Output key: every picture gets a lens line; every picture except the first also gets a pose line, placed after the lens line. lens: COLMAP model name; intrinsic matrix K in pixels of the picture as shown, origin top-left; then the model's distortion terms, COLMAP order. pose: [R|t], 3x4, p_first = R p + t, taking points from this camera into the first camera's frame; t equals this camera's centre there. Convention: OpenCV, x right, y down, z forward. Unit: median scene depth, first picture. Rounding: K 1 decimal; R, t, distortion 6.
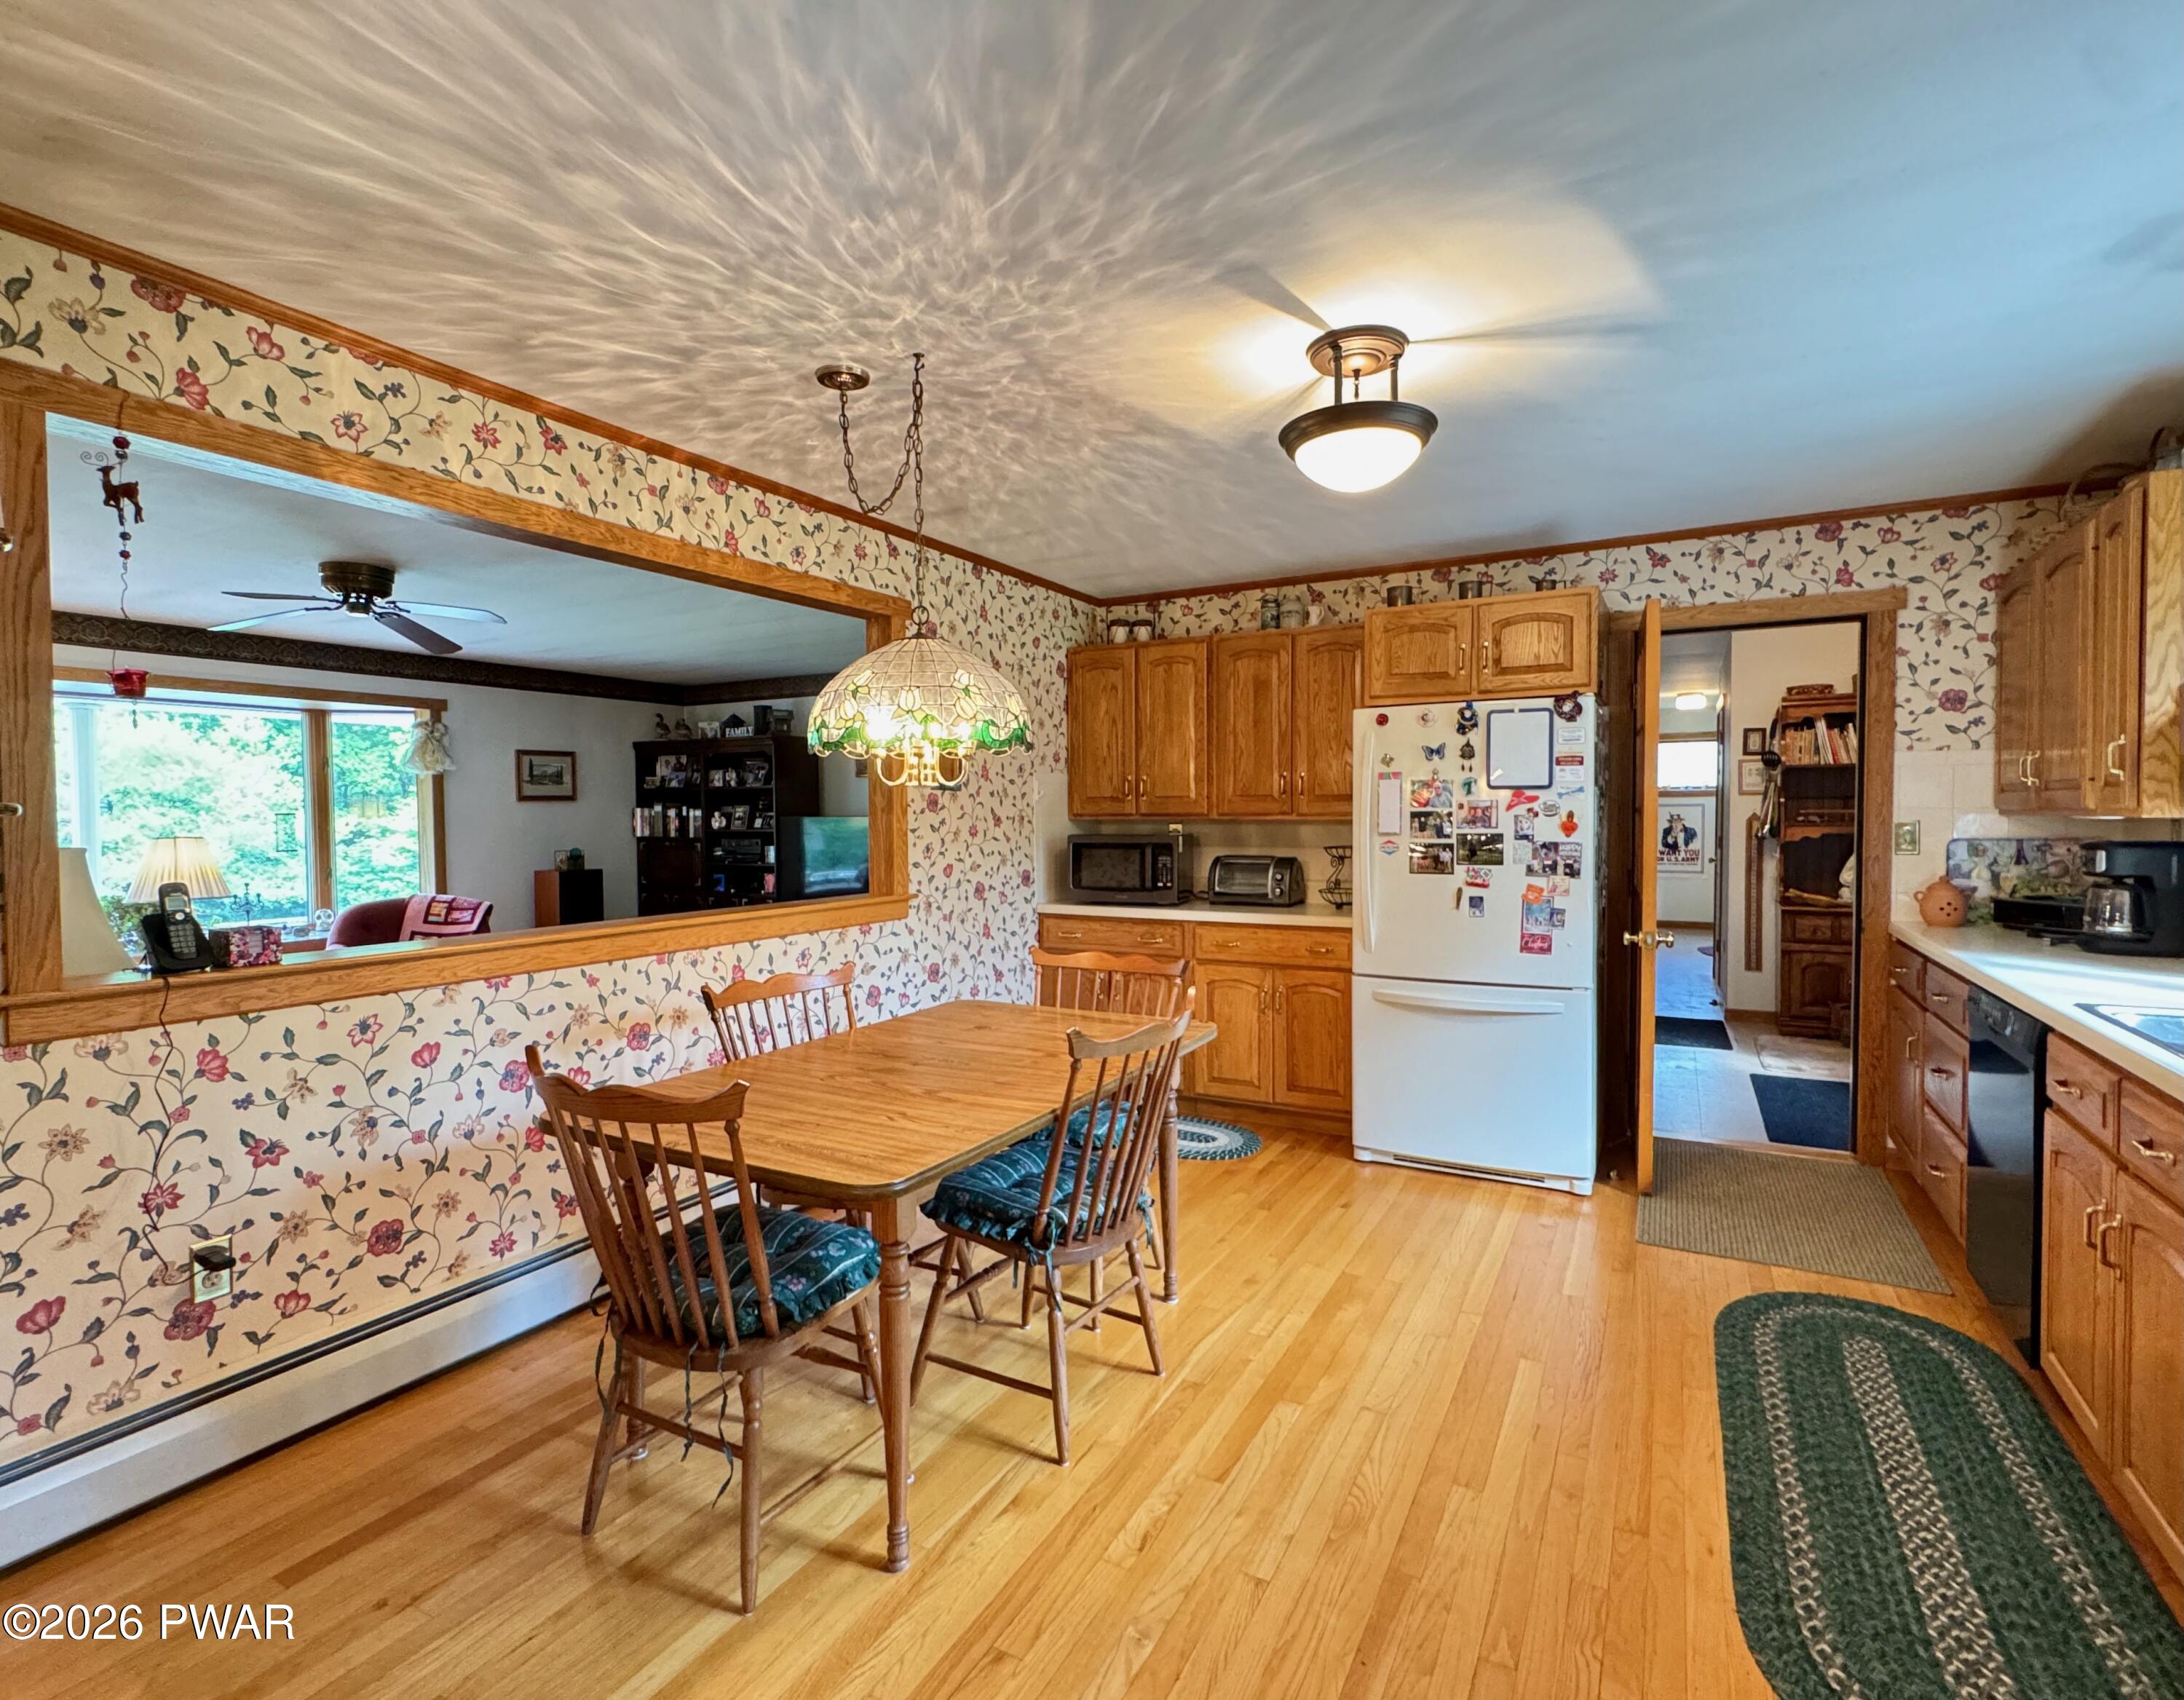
lens RADIAL K [[1066.5, 0, 1079.2], [0, 1066.5, 845.5], [0, 0, 1]] dist [0.000811, -0.000060]
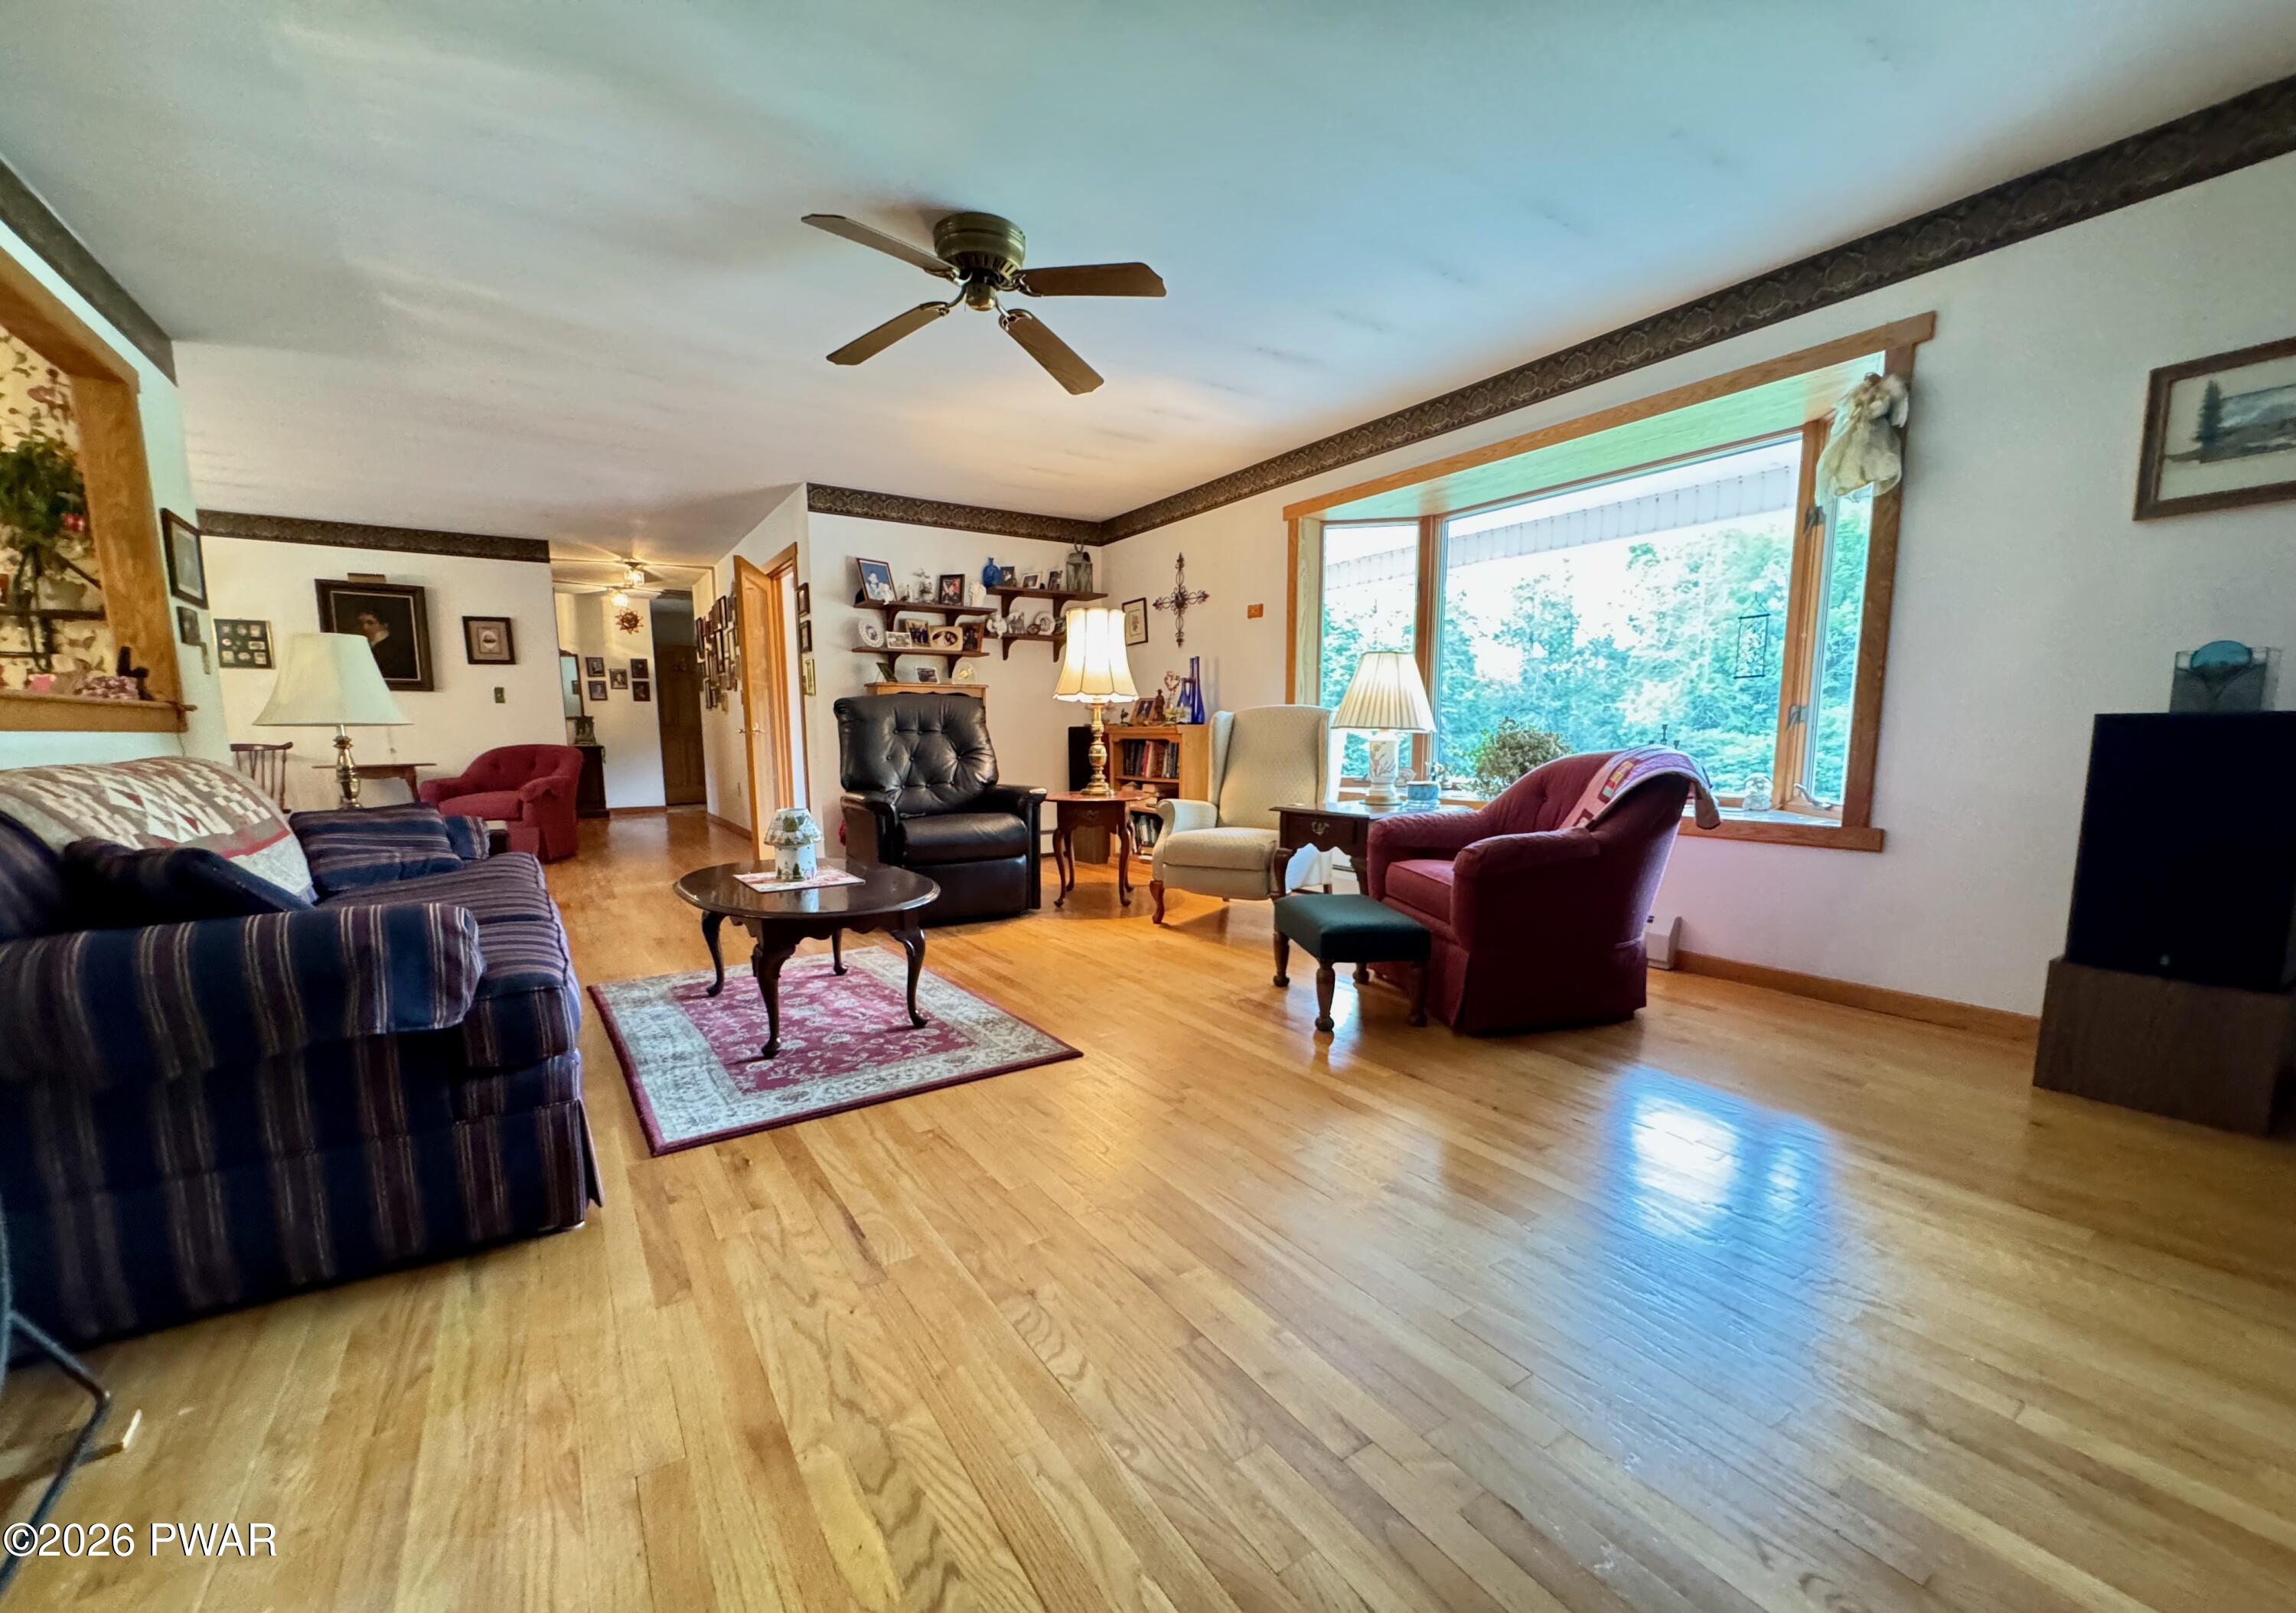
lens RADIAL K [[919.3, 0, 1142.3], [0, 919.3, 856.7], [0, 0, 1]] dist [-0.001212, -0.000610]
pose [[-0.456652, 0.130917, -0.879960, -0.164170], [-0.019574, 0.987395, 0.157059, 0.057315], [0.889430, 0.088946, -0.448333, 1.687257]]
